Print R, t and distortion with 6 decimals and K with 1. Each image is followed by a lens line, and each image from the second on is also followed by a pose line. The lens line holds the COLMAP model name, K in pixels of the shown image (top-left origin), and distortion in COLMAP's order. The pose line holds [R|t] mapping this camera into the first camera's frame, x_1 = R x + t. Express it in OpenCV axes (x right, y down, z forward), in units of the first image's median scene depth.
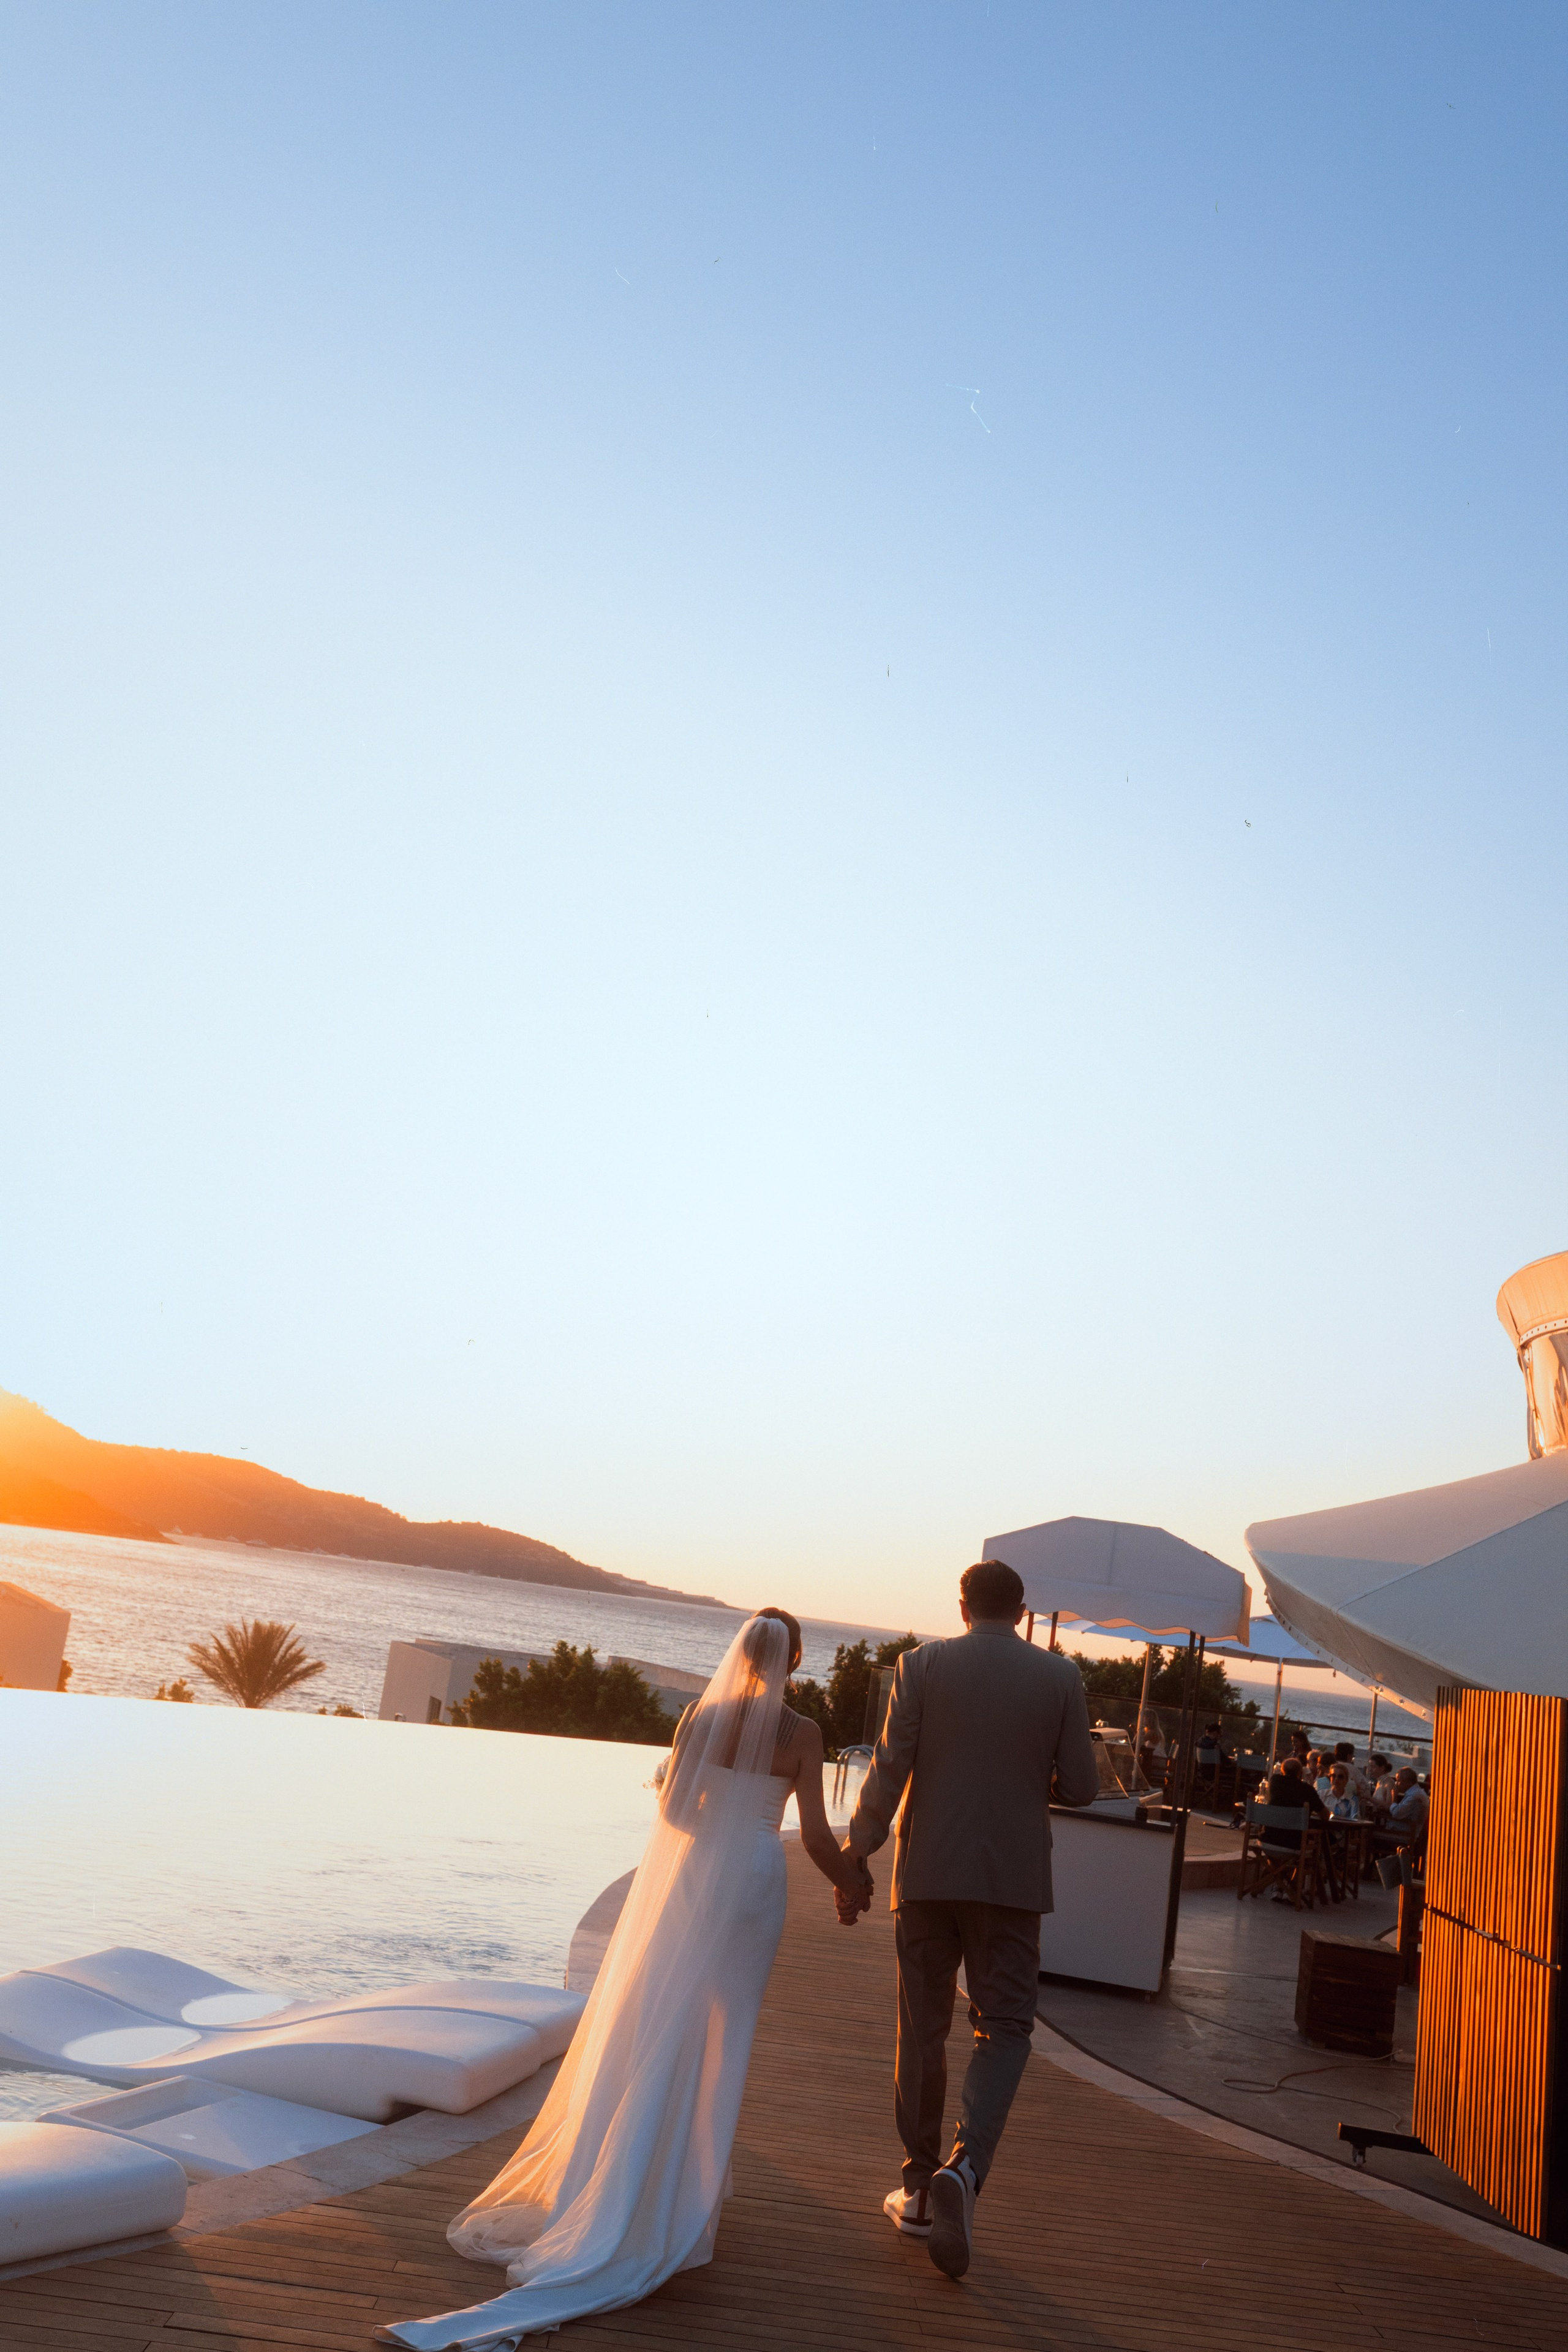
lens RADIAL K [[2221.6, 0, 790.1], [0, 2221.6, 1170.8], [0, 0, 1]] dist [0.004496, 0.000000]
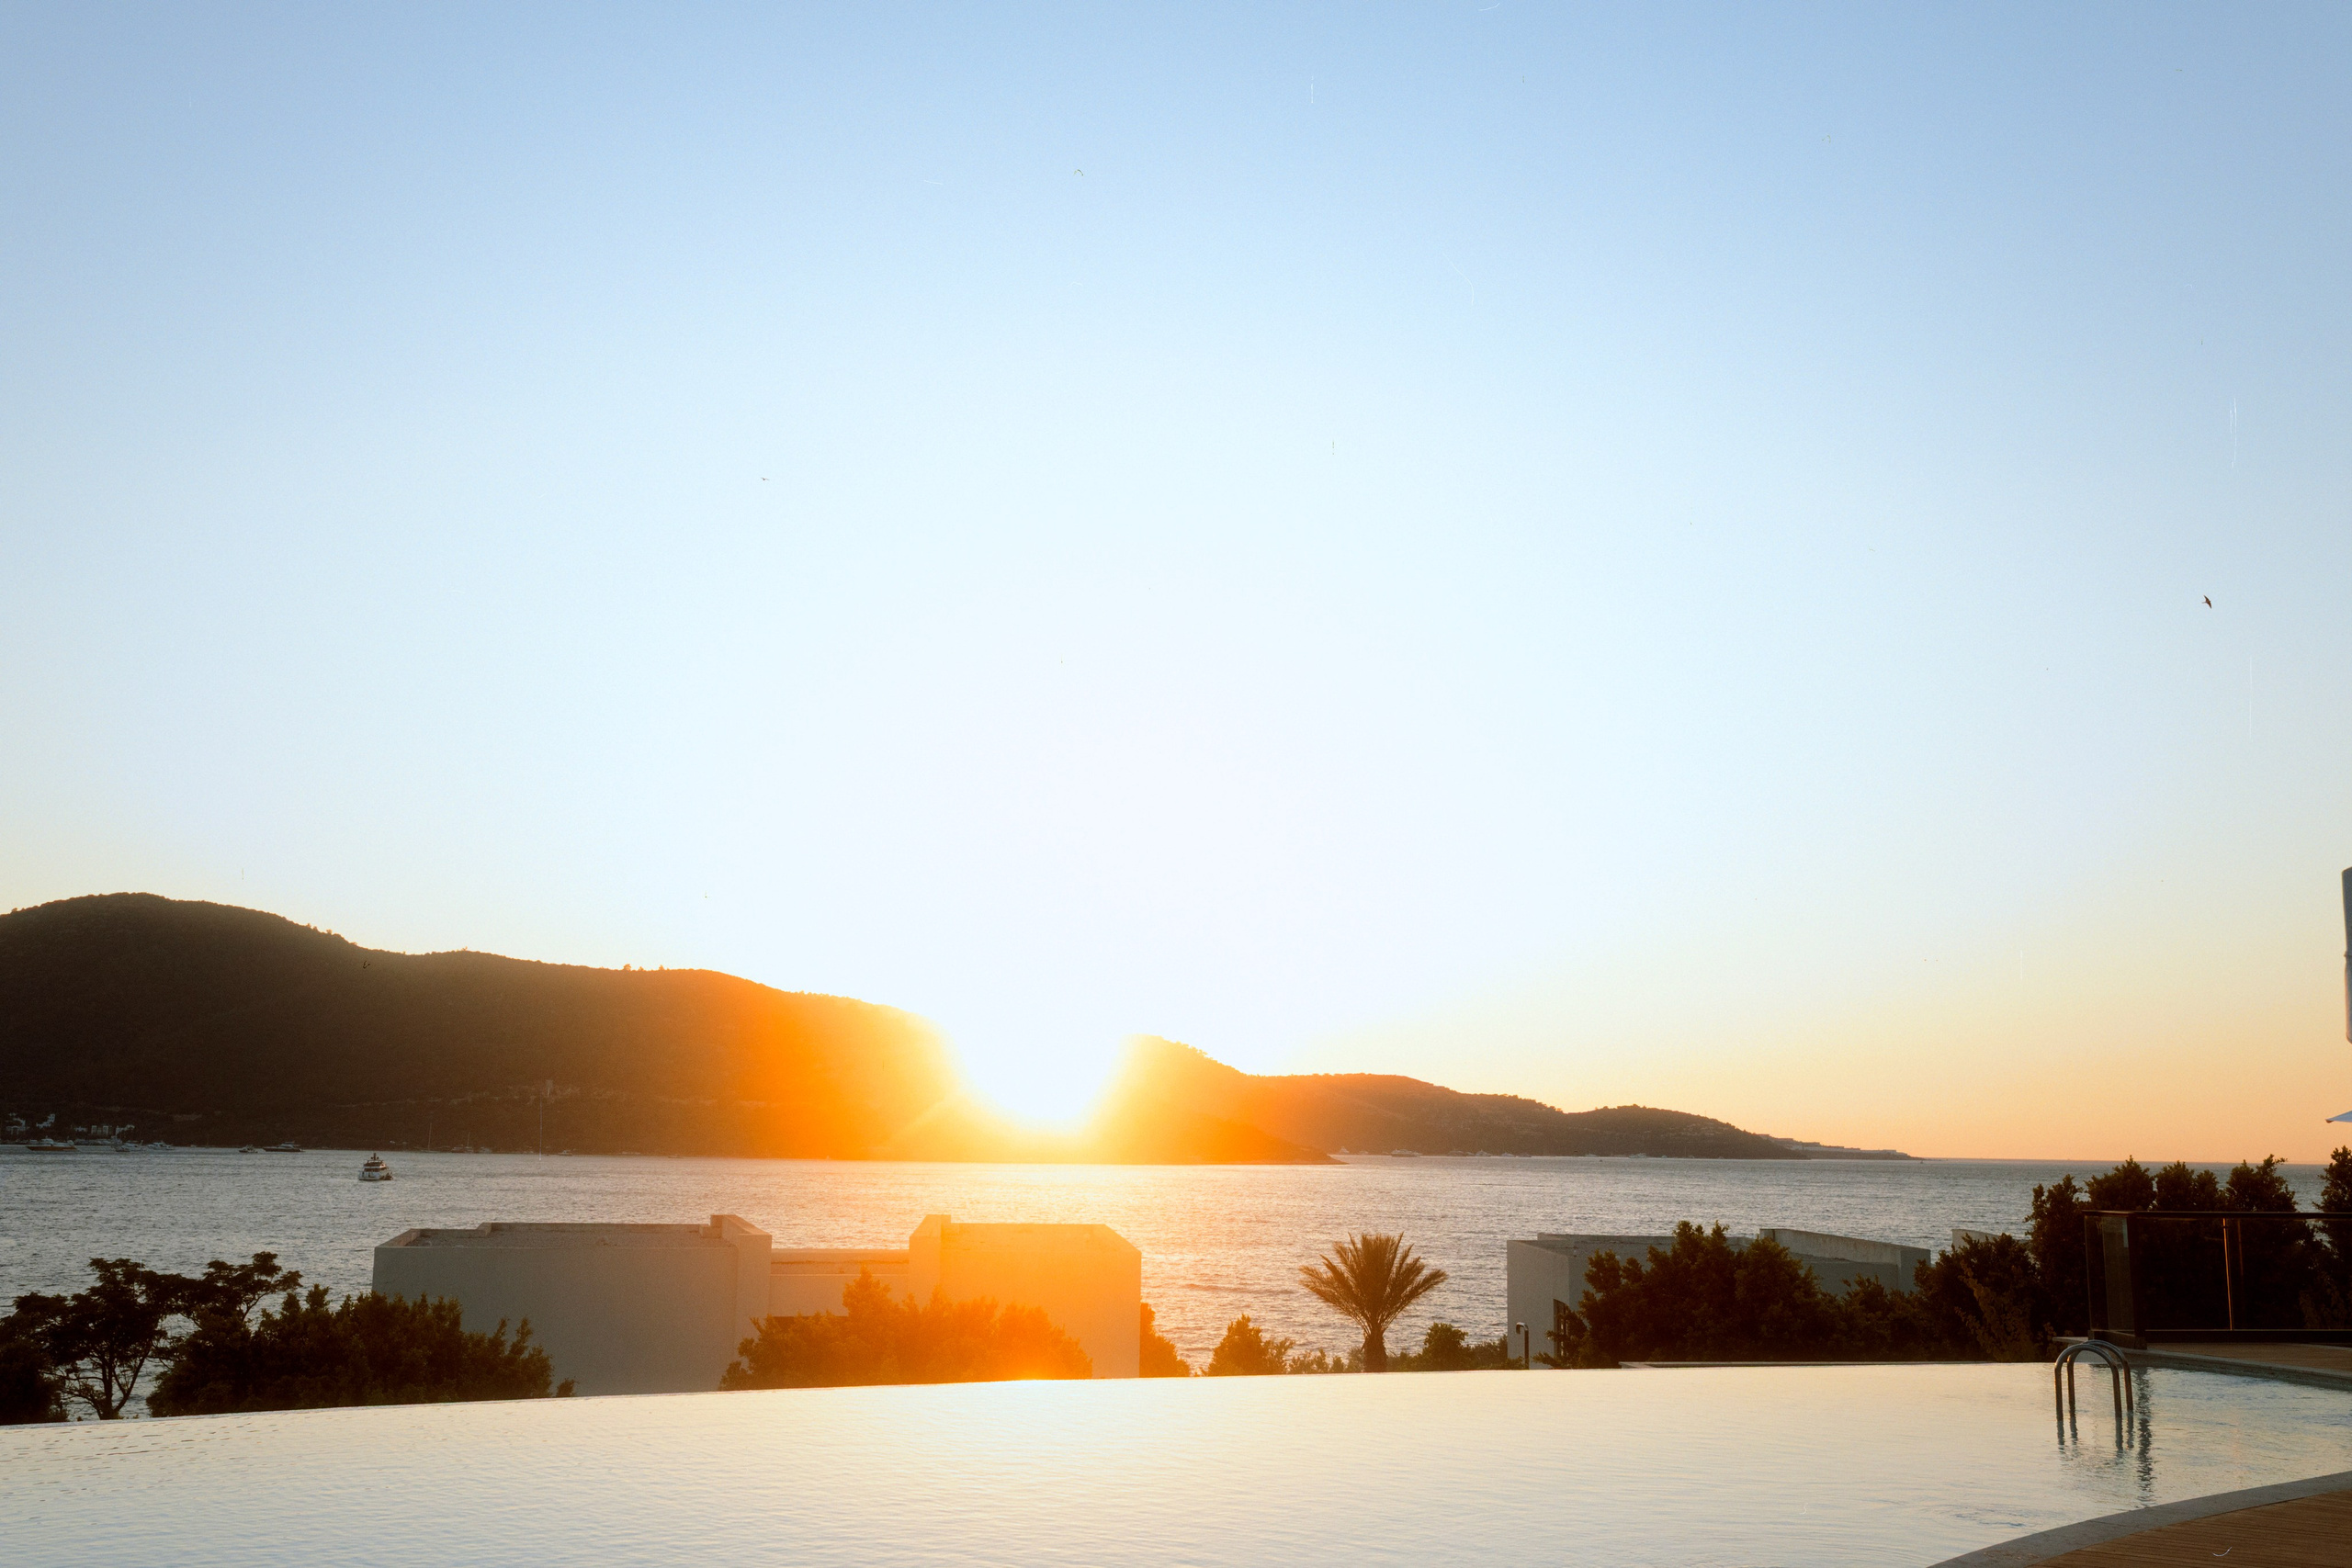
lens RADIAL K [[2221.4, 0, 1171.2], [0, 2221.4, 785.8], [0, 0, 1]] dist [0.004496, 0.000000]
pose [[0.933910, -0.175256, -0.311605, 0.005059], [0.178314, 0.983792, -0.018890, 0.026264], [0.309866, -0.037922, 0.950024, 0.124691]]
